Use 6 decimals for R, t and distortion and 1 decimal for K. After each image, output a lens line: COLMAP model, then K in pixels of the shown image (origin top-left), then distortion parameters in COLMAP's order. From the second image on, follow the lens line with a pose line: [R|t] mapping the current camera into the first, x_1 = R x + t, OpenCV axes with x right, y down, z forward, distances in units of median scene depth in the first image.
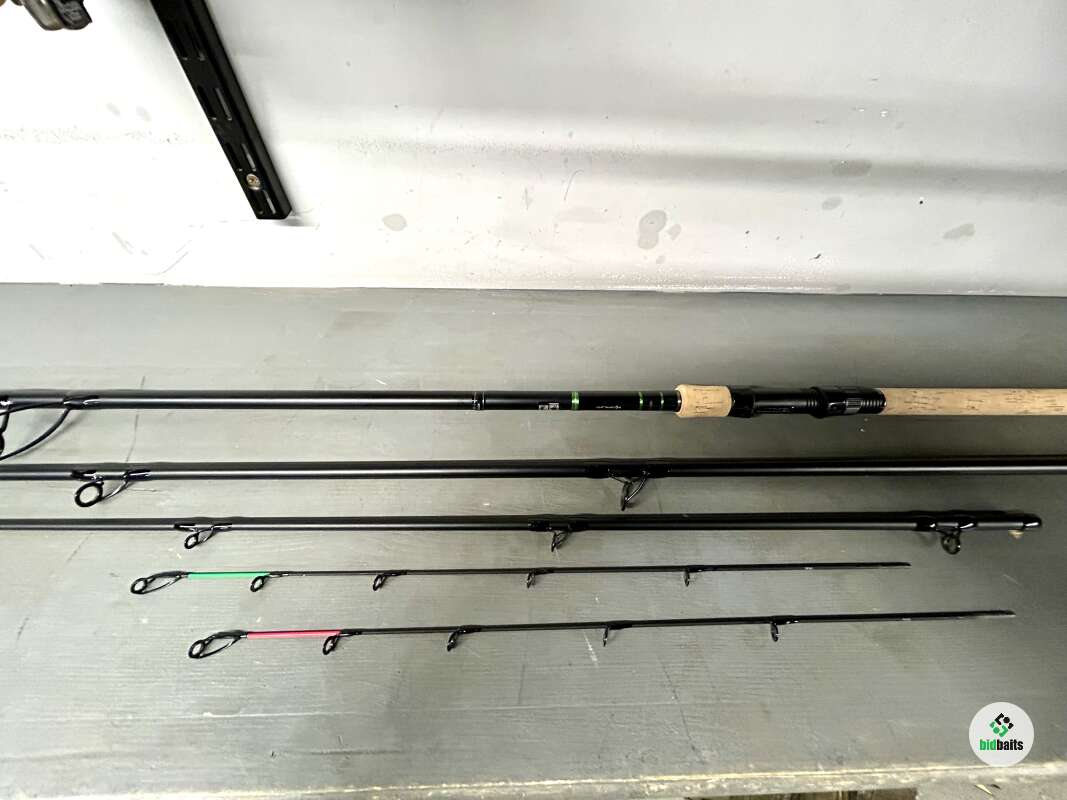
lens RADIAL K [[424.7, 0, 544.4], [0, 424.7, 397.5], [0, 0, 1]] dist [0.002100, 0.000259]
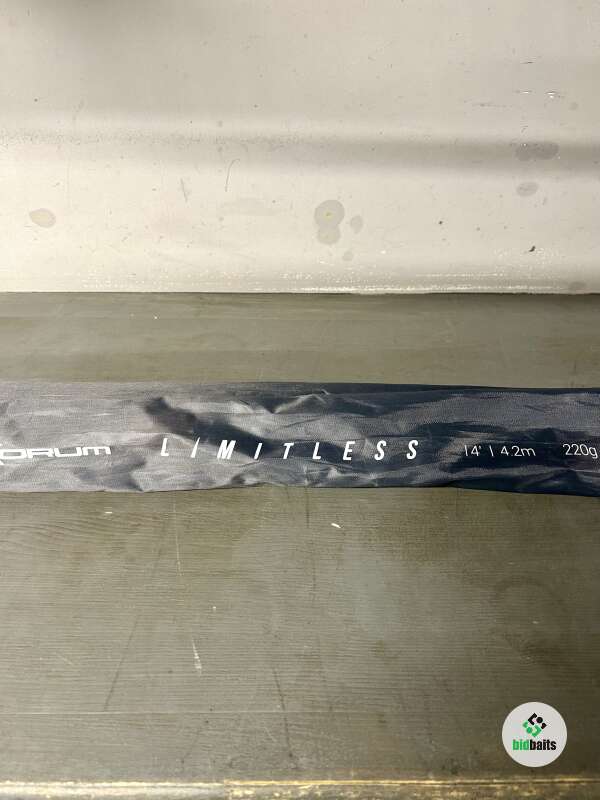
lens RADIAL K [[596.8, 0, 302.6], [0, 596.8, 395.1], [0, 0, 1]] dist [0.034405, -0.039557]
pose [[0.999429, -0.009352, -0.032466, 0.405657], [0.004793, 0.990454, -0.137759, 0.238970], [0.033444, 0.137525, 0.989934, -0.337224]]
